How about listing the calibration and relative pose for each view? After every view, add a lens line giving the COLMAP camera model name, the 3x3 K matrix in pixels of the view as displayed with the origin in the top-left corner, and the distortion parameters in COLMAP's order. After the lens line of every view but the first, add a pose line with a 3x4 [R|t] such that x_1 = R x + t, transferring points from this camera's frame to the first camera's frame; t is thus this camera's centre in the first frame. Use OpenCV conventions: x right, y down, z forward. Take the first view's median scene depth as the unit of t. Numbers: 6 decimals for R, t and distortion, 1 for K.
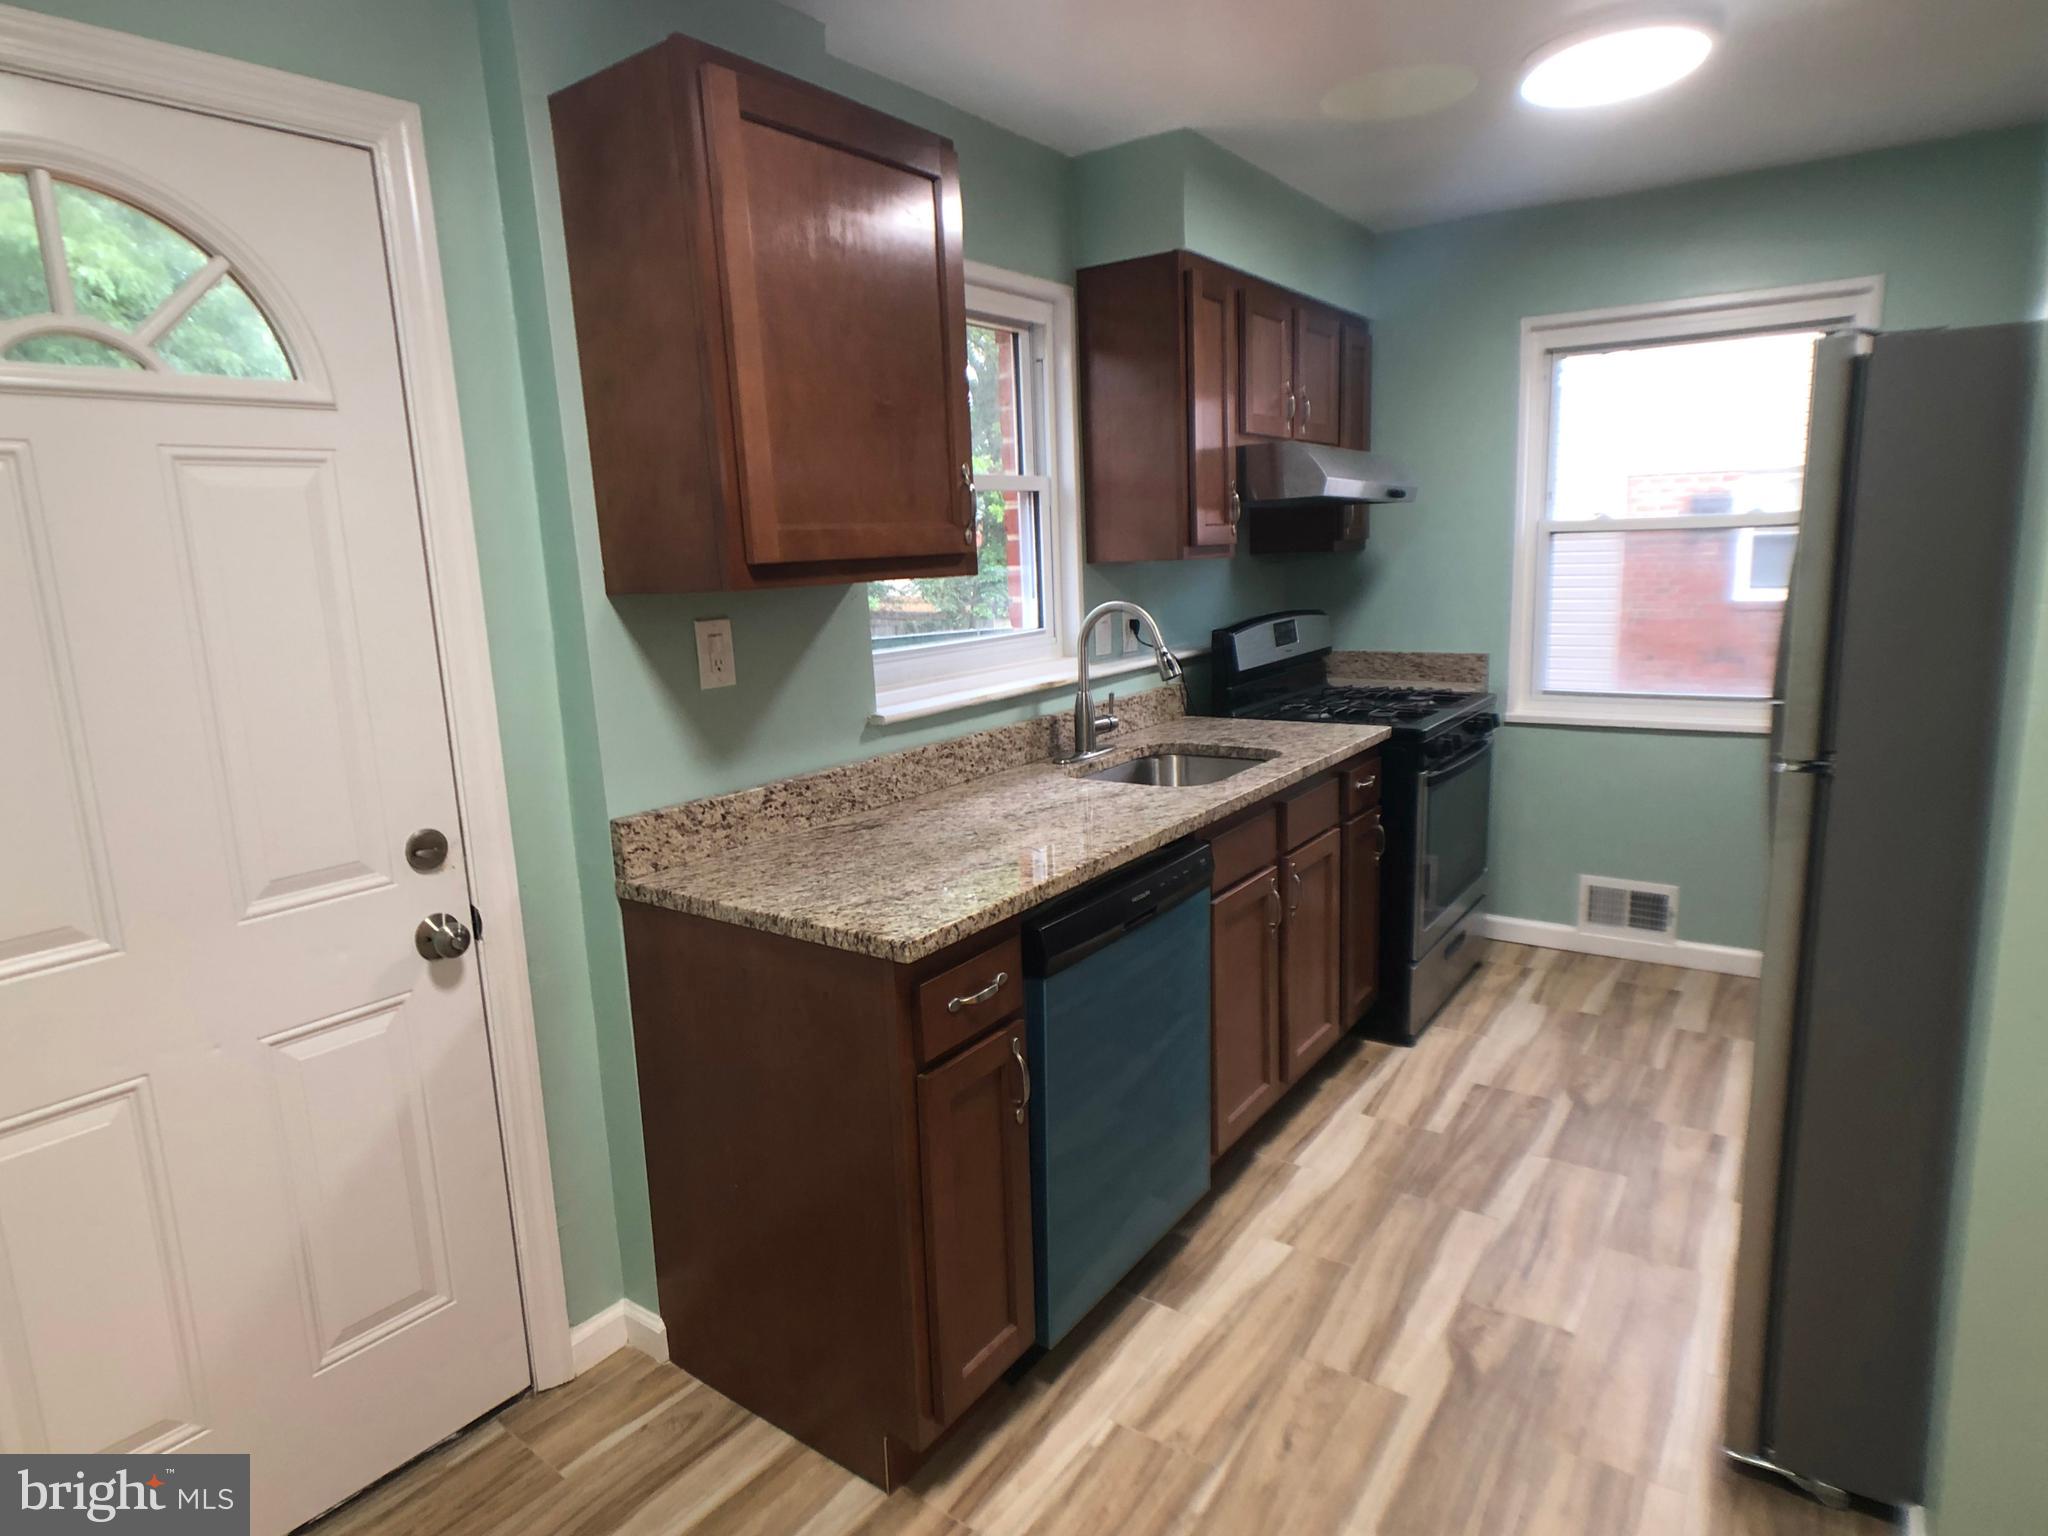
lens RADIAL K [[1146.3, 0, 1015.2], [0, 1146.3, 810.4], [0, 0, 1]] dist [-0.068027, -0.001104]
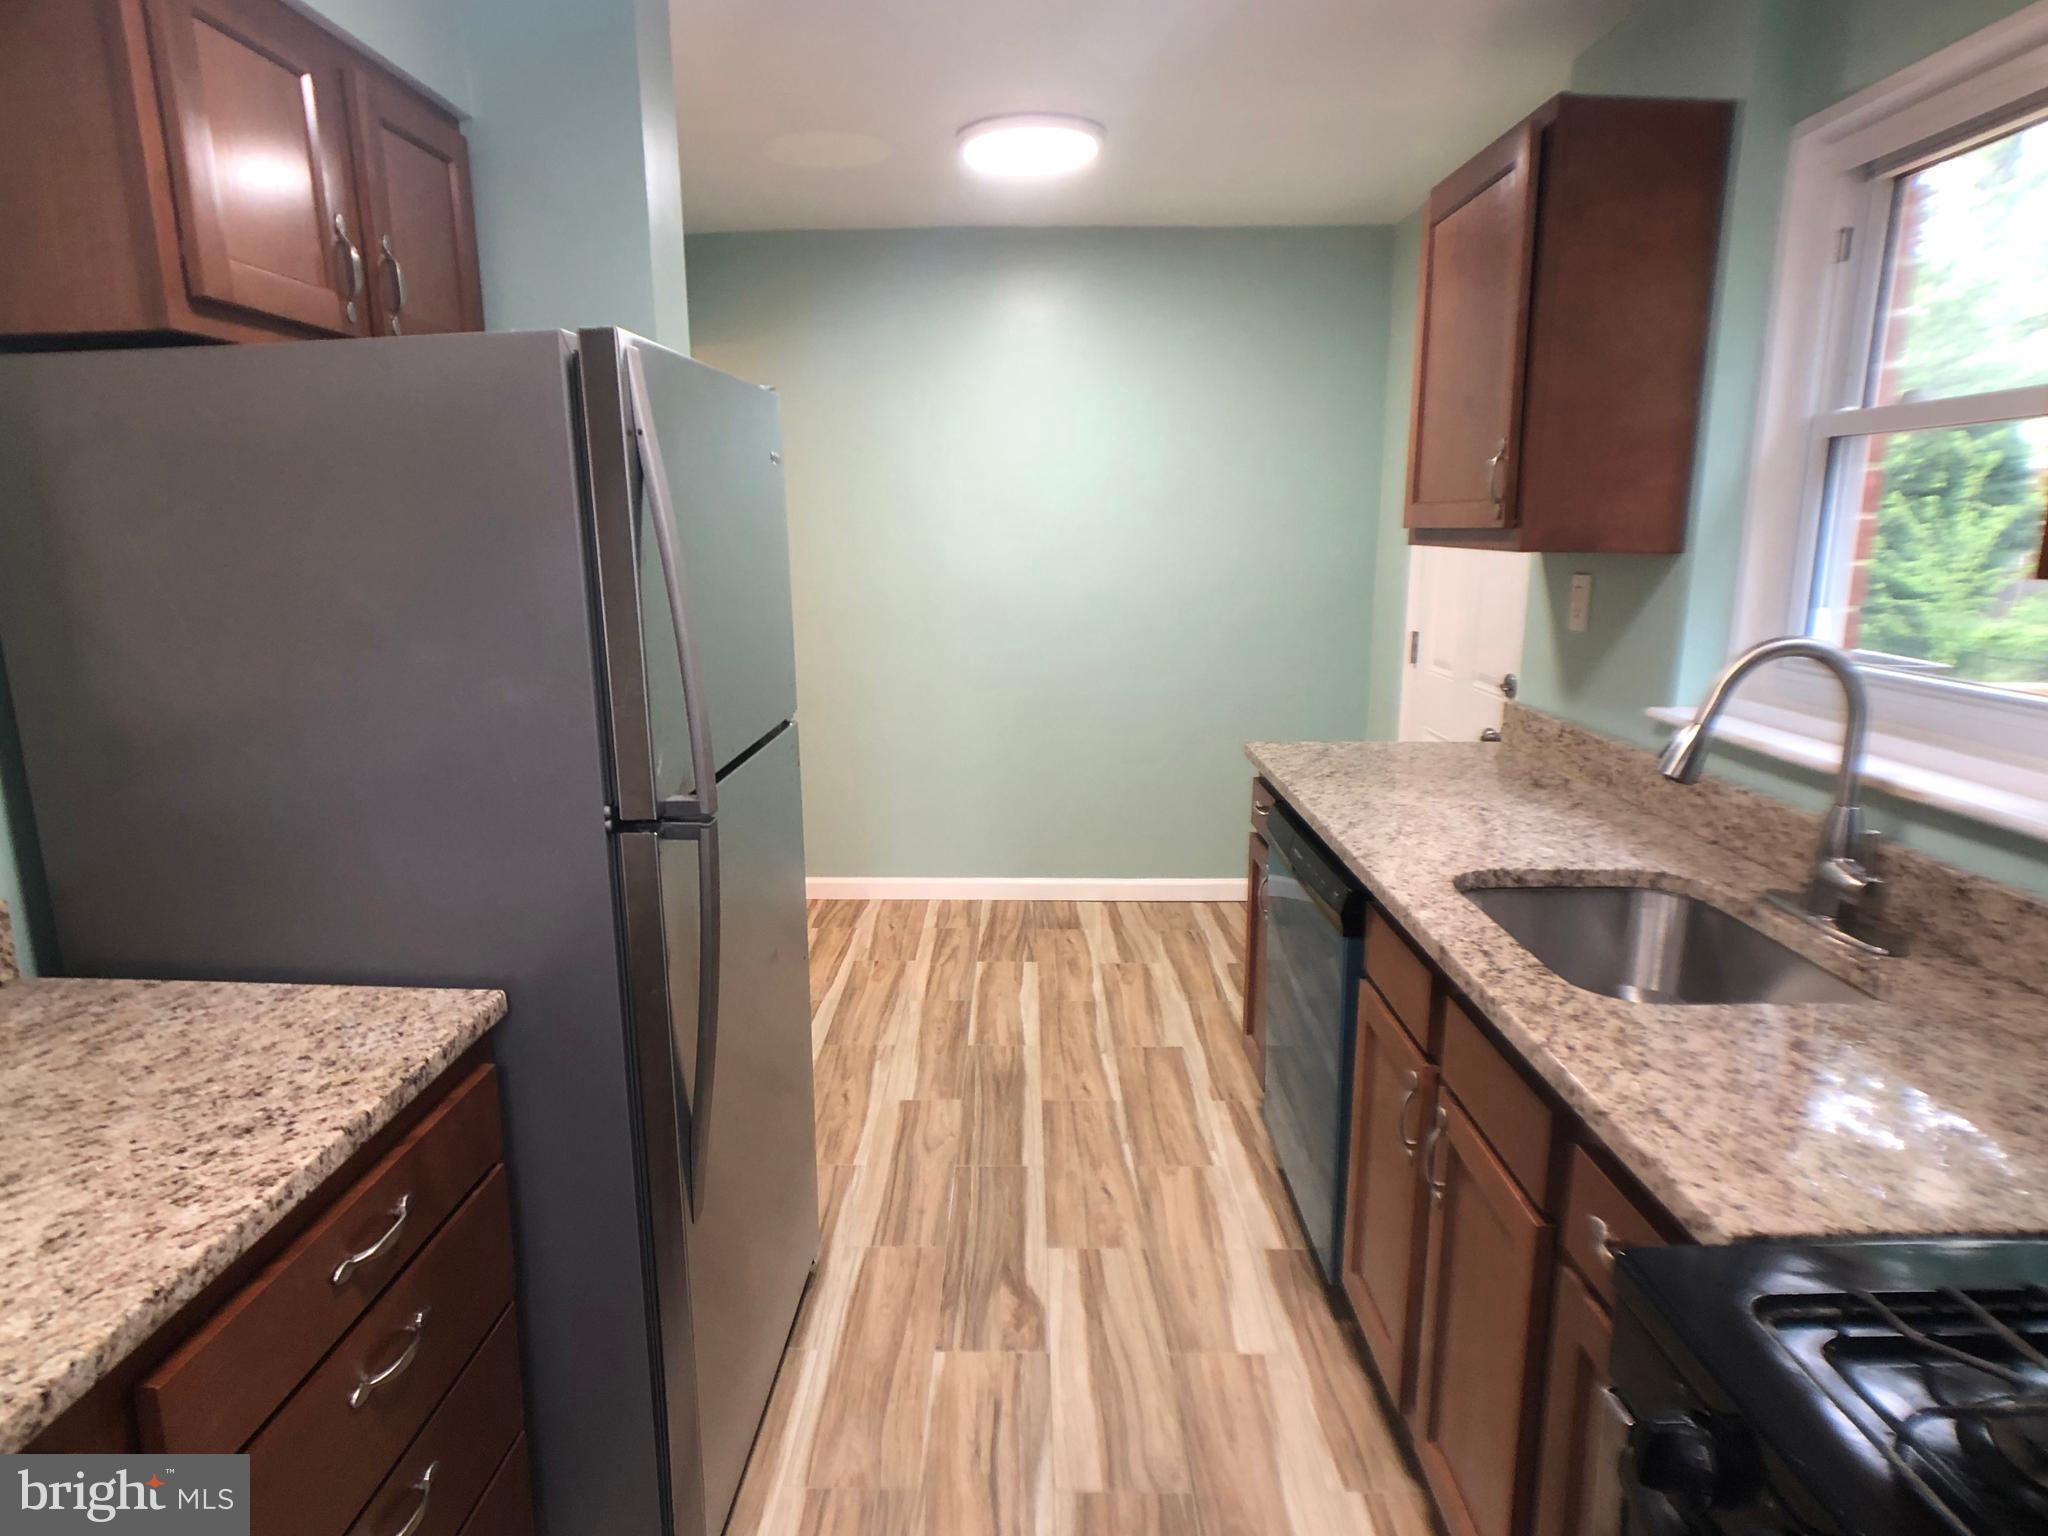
lens RADIAL K [[1152.1, 0, 996.4], [0, 1152.1, 790.3], [0, 0, 1]] dist [-0.053641, 0.003142]
pose [[-0.833255, 0.167893, -0.526782, 0.729910], [-0.066708, 0.915290, 0.397233, -0.317661], [0.548850, 0.366137, -0.751470, 1.293446]]
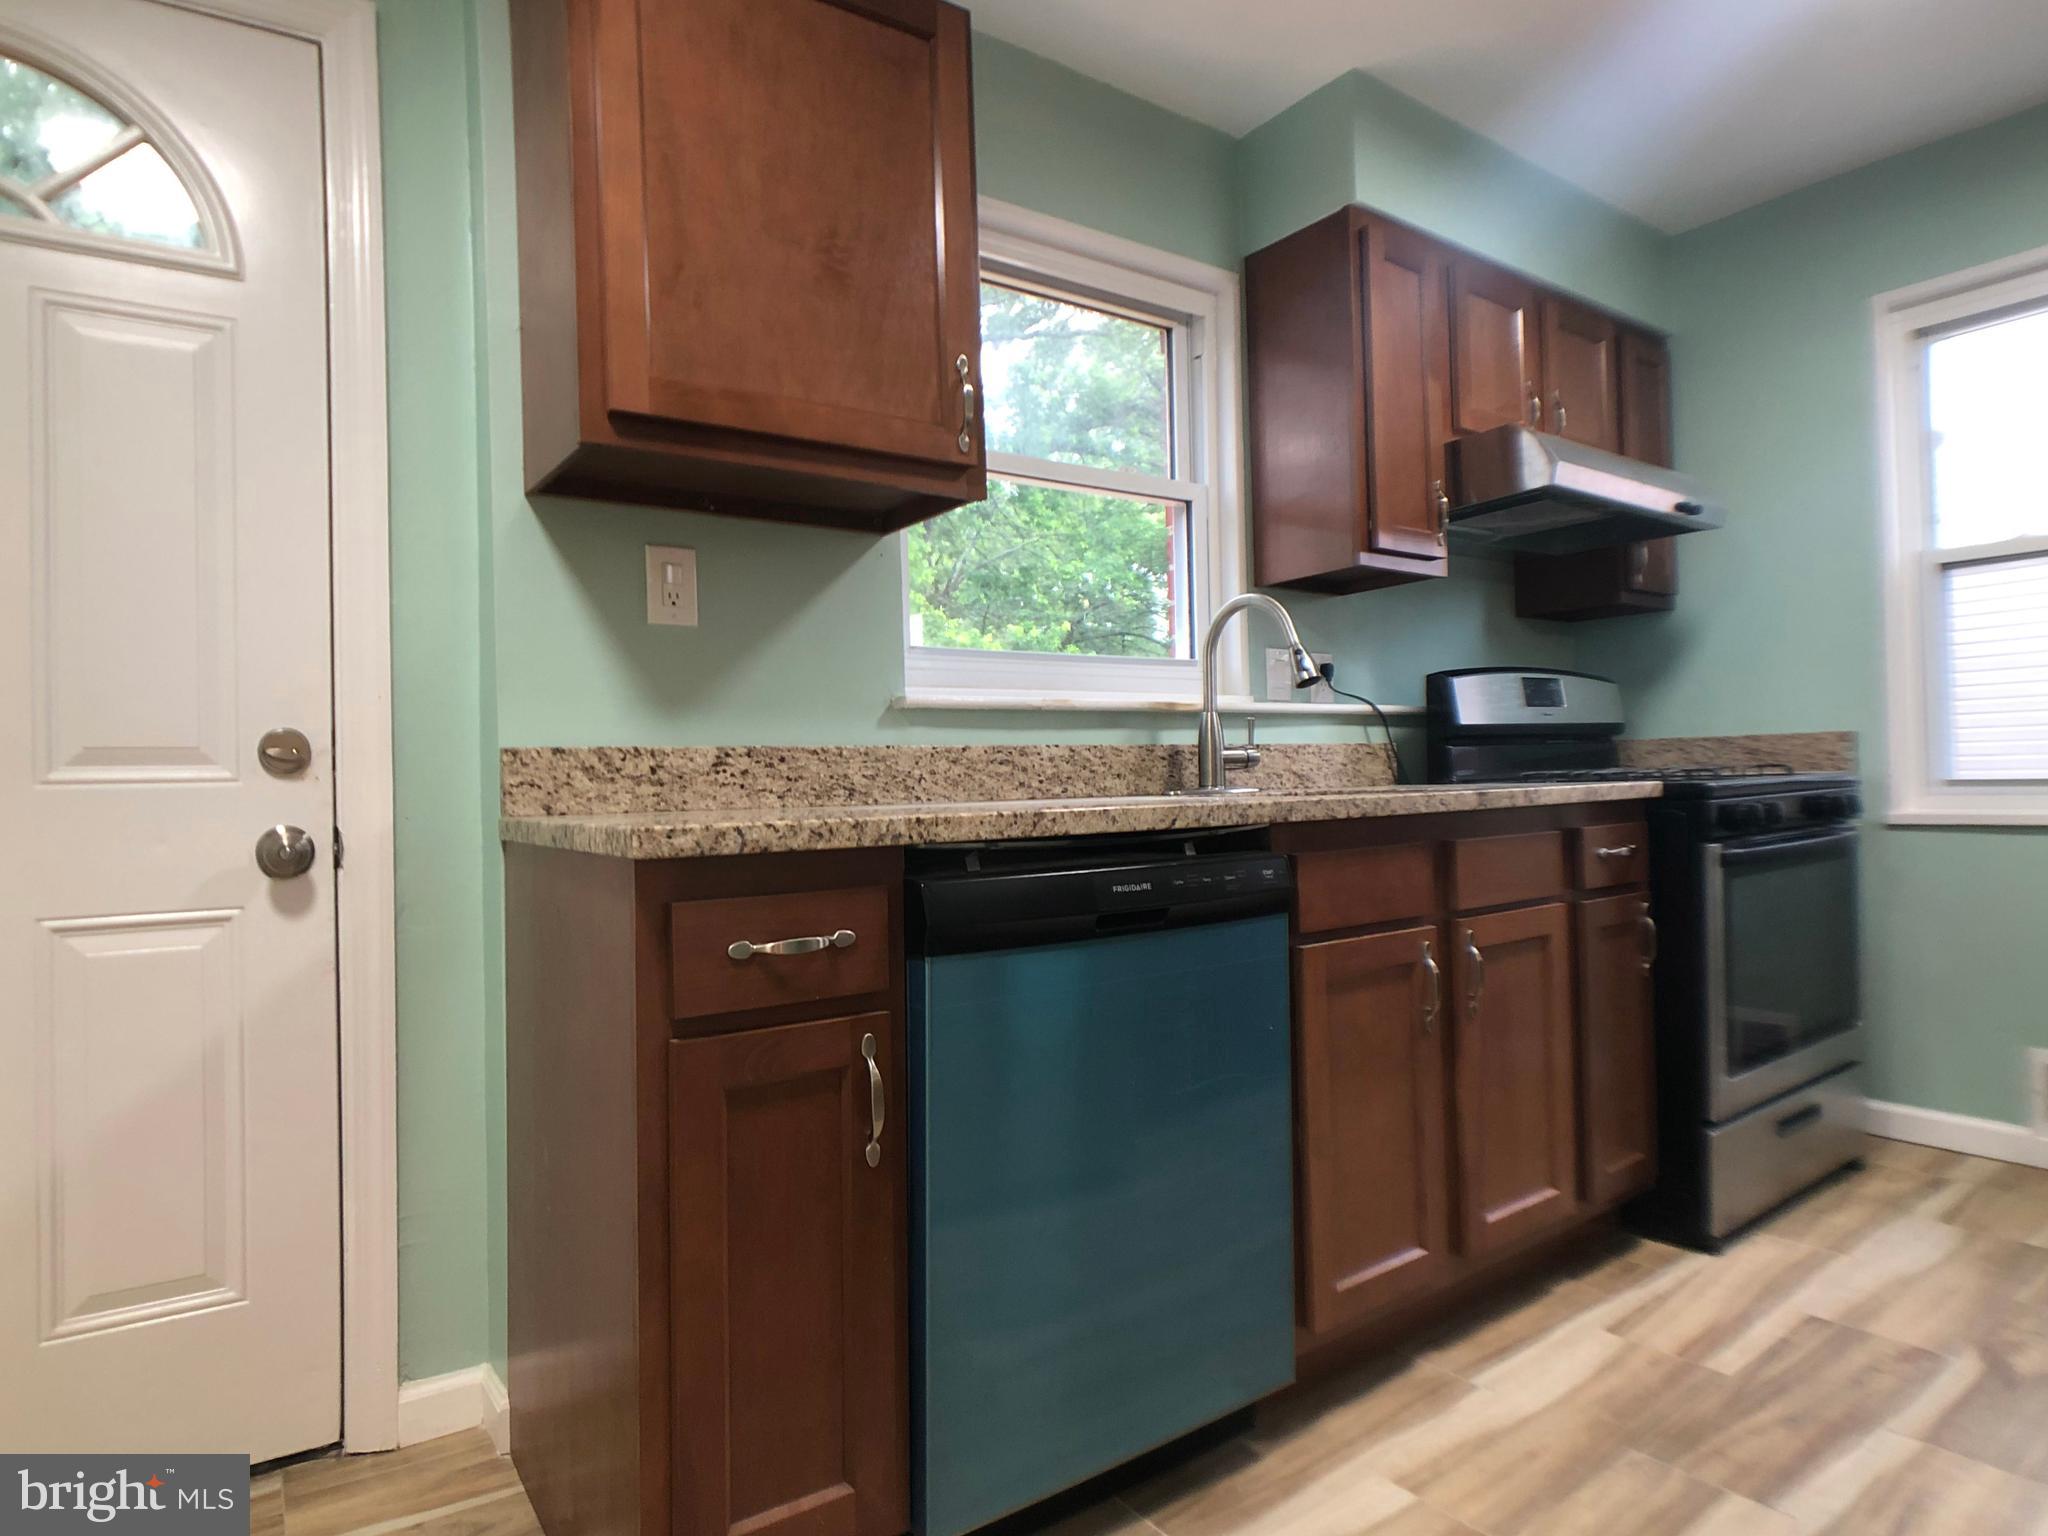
lens RADIAL K [[1152.1, 0, 996.4], [0, 1152.1, 790.3], [0, 0, 1]] dist [-0.053641, 0.003142]
pose [[0.941943, 0.018597, -0.335256, 0.209806], [-0.083697, 0.979952, -0.180798, 0.119421], [0.325173, 0.198362, 0.924616, 0.237938]]
